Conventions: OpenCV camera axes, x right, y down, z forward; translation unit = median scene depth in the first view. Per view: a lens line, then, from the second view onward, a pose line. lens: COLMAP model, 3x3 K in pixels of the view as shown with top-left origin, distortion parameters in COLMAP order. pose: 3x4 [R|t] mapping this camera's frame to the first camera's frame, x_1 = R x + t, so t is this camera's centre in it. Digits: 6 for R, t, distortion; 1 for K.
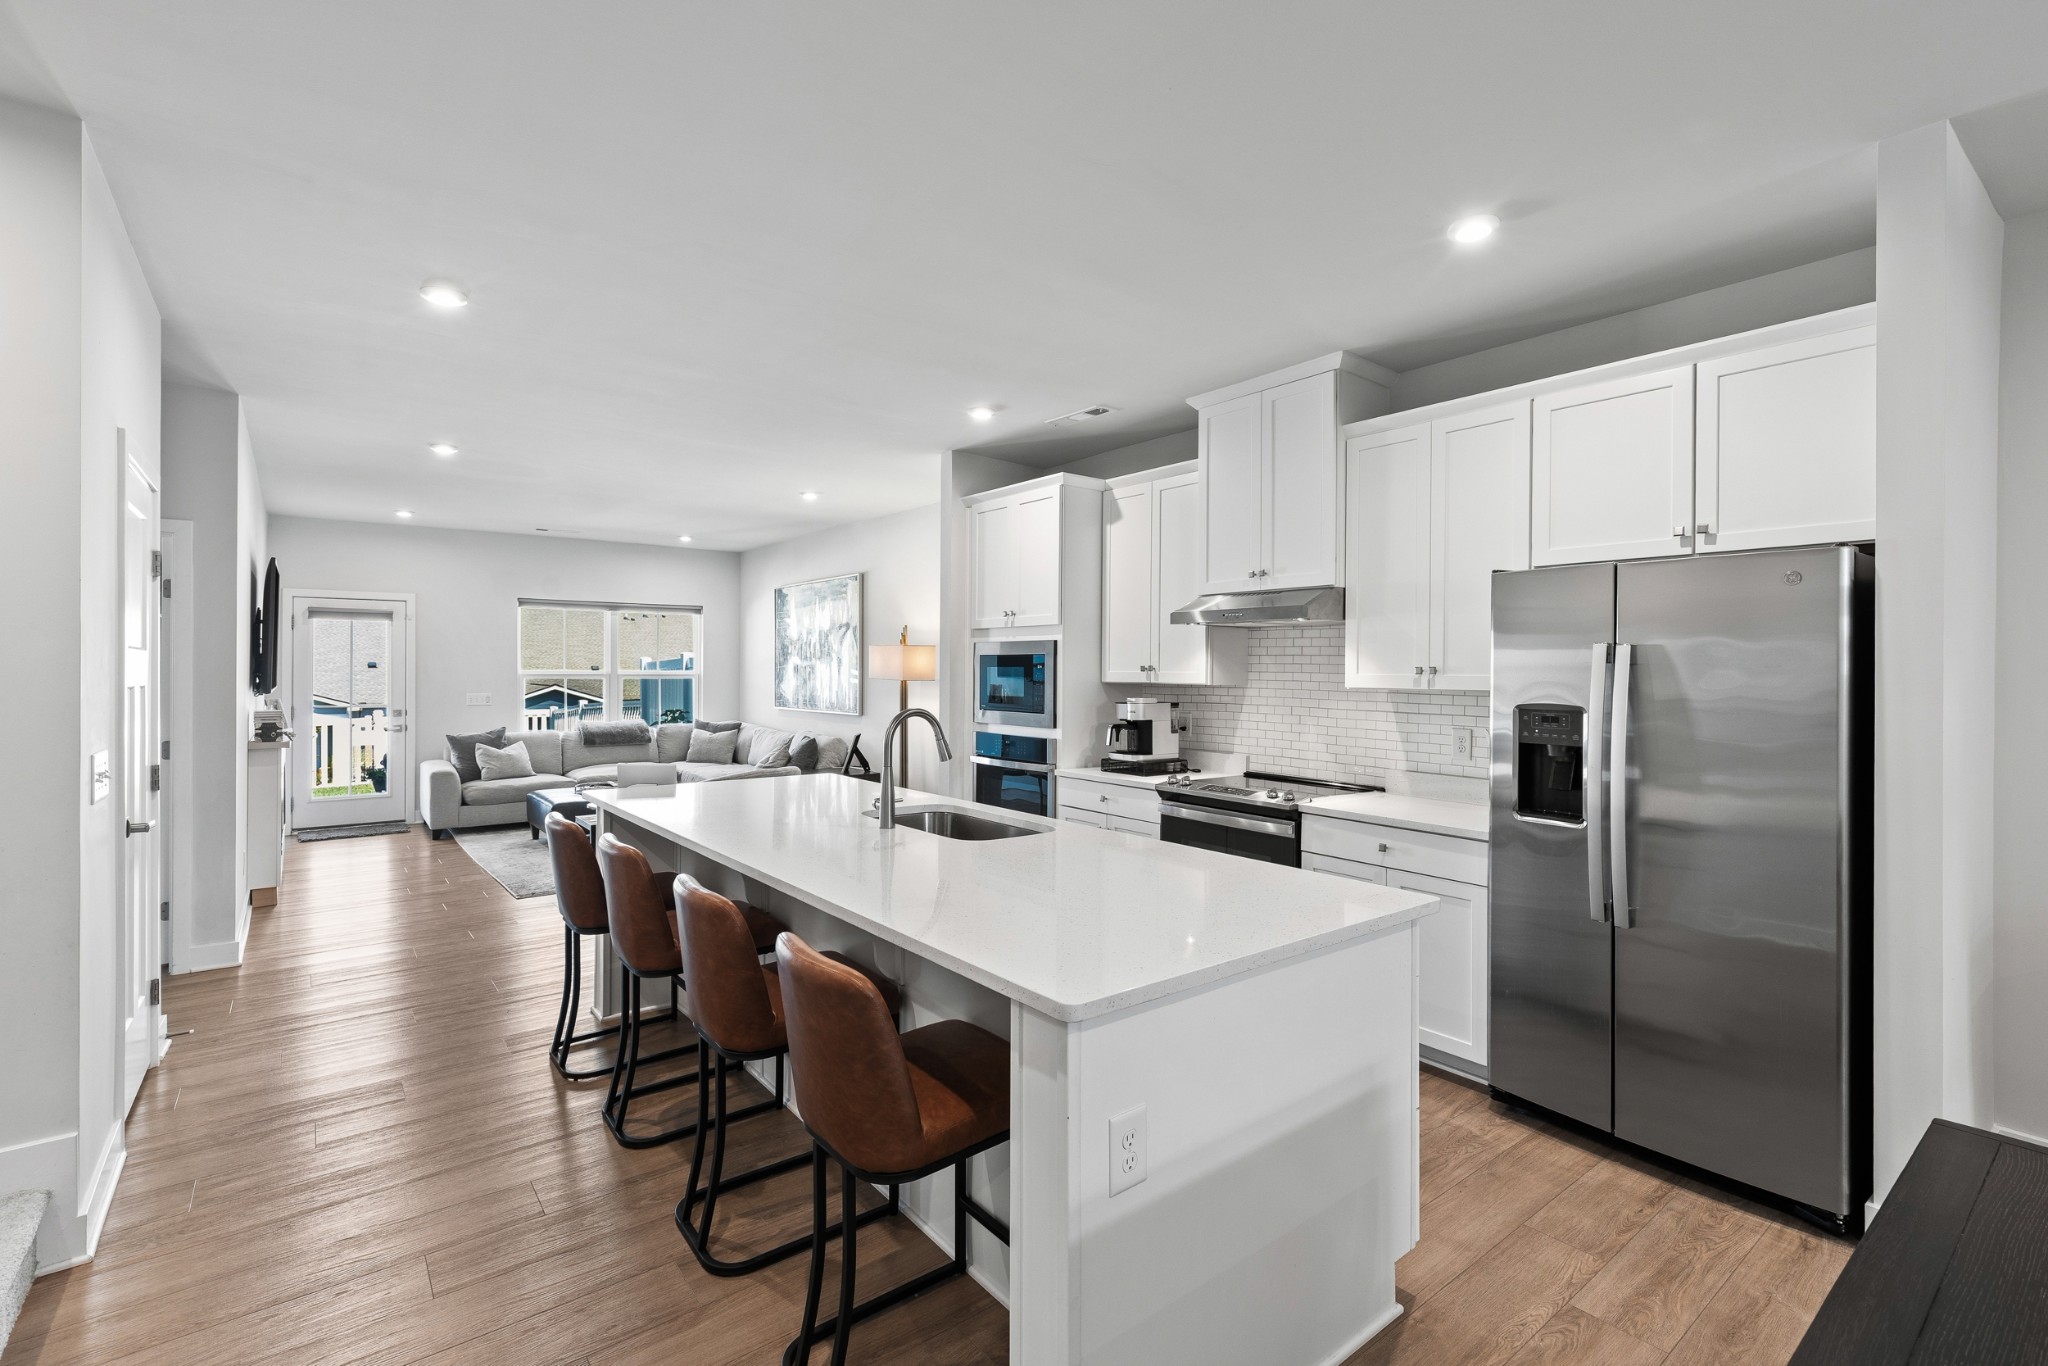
lens RADIAL K [[929.0, 0, 1033.2], [0, 929.0, 672.5], [0, 0, 1]] dist [0.001293, -0.000024]
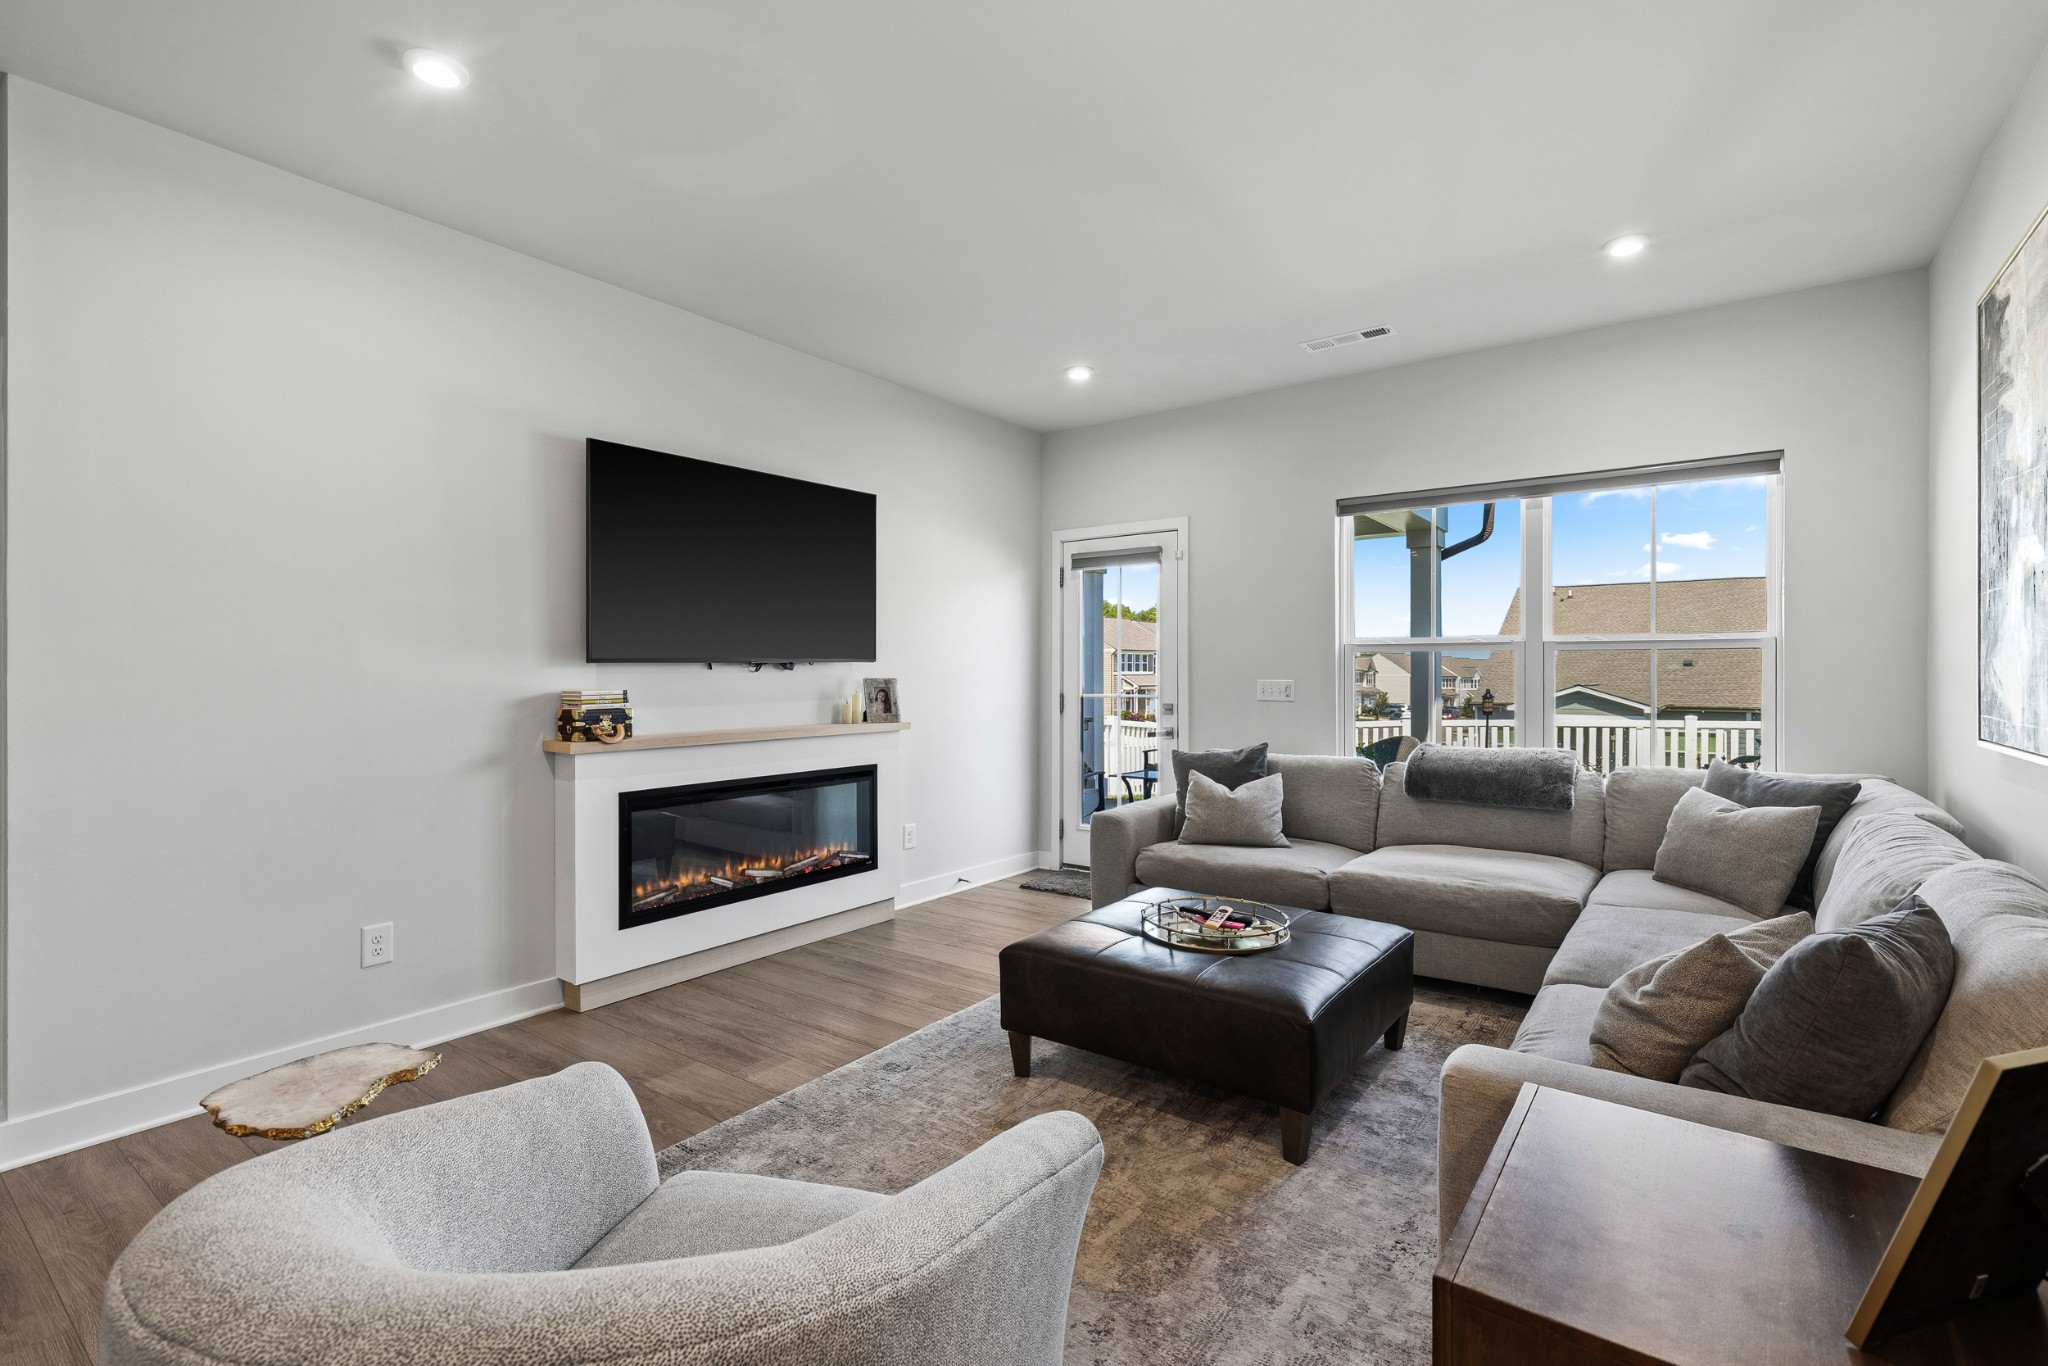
lens RADIAL K [[929.0, 0, 1033.2], [0, 929.0, 672.5], [0, 0, 1]] dist [0.001293, -0.000024]
pose [[0.261587, -0.001100, -0.965179, -0.088349], [-0.000654, 0.999999, -0.001317, 0.018015], [0.965180, 0.000975, 0.261586, 0.673153]]
